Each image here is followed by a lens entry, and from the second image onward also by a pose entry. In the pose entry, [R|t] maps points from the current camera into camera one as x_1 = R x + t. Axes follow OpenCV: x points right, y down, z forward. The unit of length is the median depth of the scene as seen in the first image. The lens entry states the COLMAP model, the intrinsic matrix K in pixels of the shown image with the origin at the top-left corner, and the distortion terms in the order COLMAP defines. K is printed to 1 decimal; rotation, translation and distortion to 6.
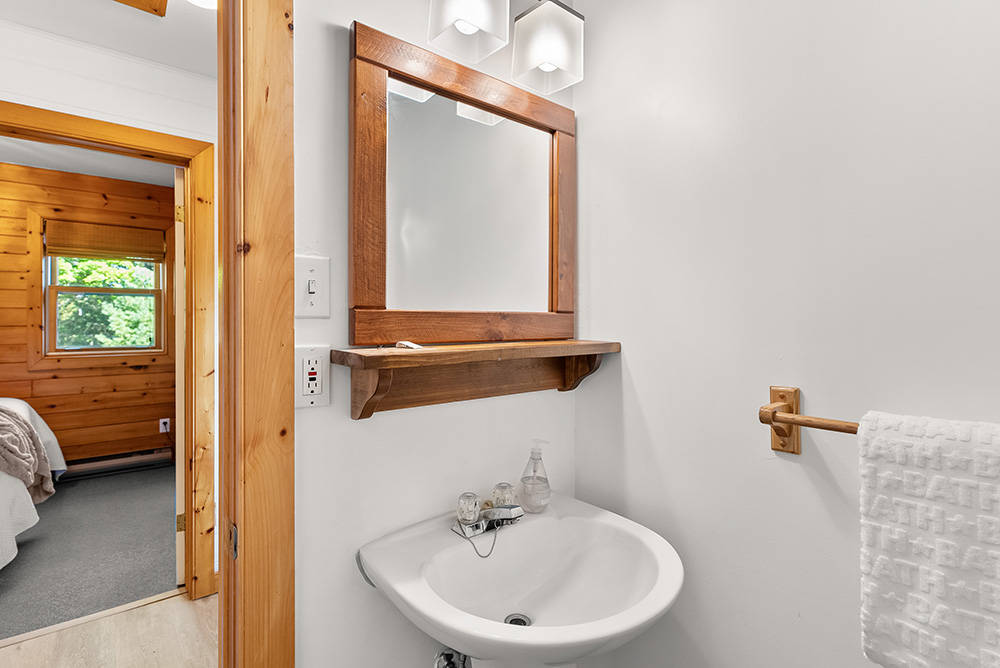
lens RADIAL K [[480.7, 0, 498.1], [0, 480.7, 323.6], [0, 0, 1]] dist [-0.002263, -0.000570]
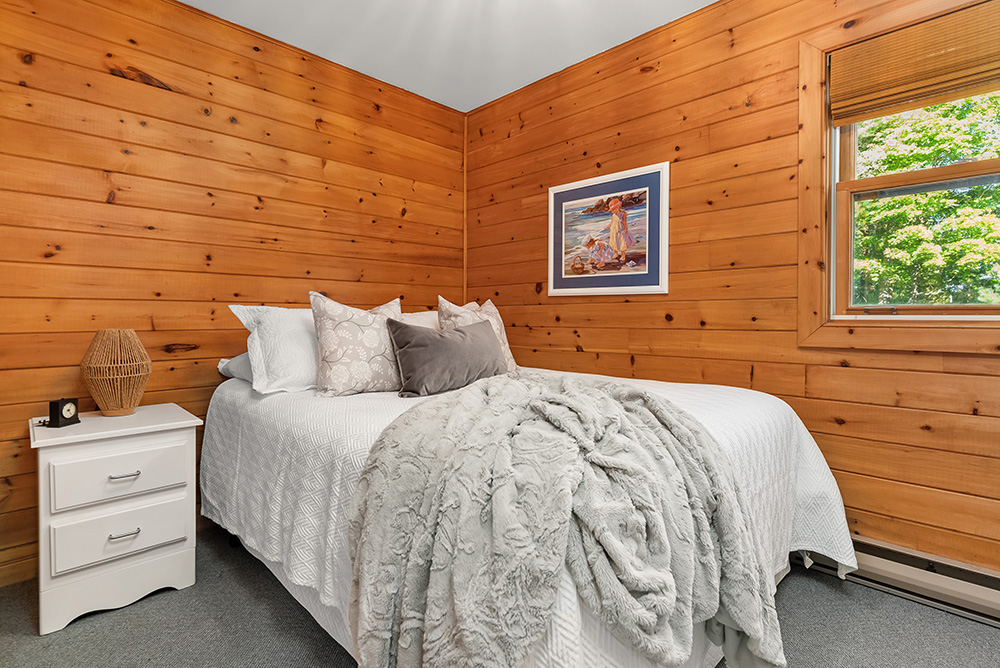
lens RADIAL K [[494.9, 0, 493.2], [0, 494.9, 317.2], [0, 0, 1]] dist [0.002779, 0.000751]
pose [[0.104467, 0.004776, -0.994517, -0.447603], [-0.005921, 0.999974, 0.004181, 0.062899], [0.994511, 0.005451, 0.104492, 0.580673]]
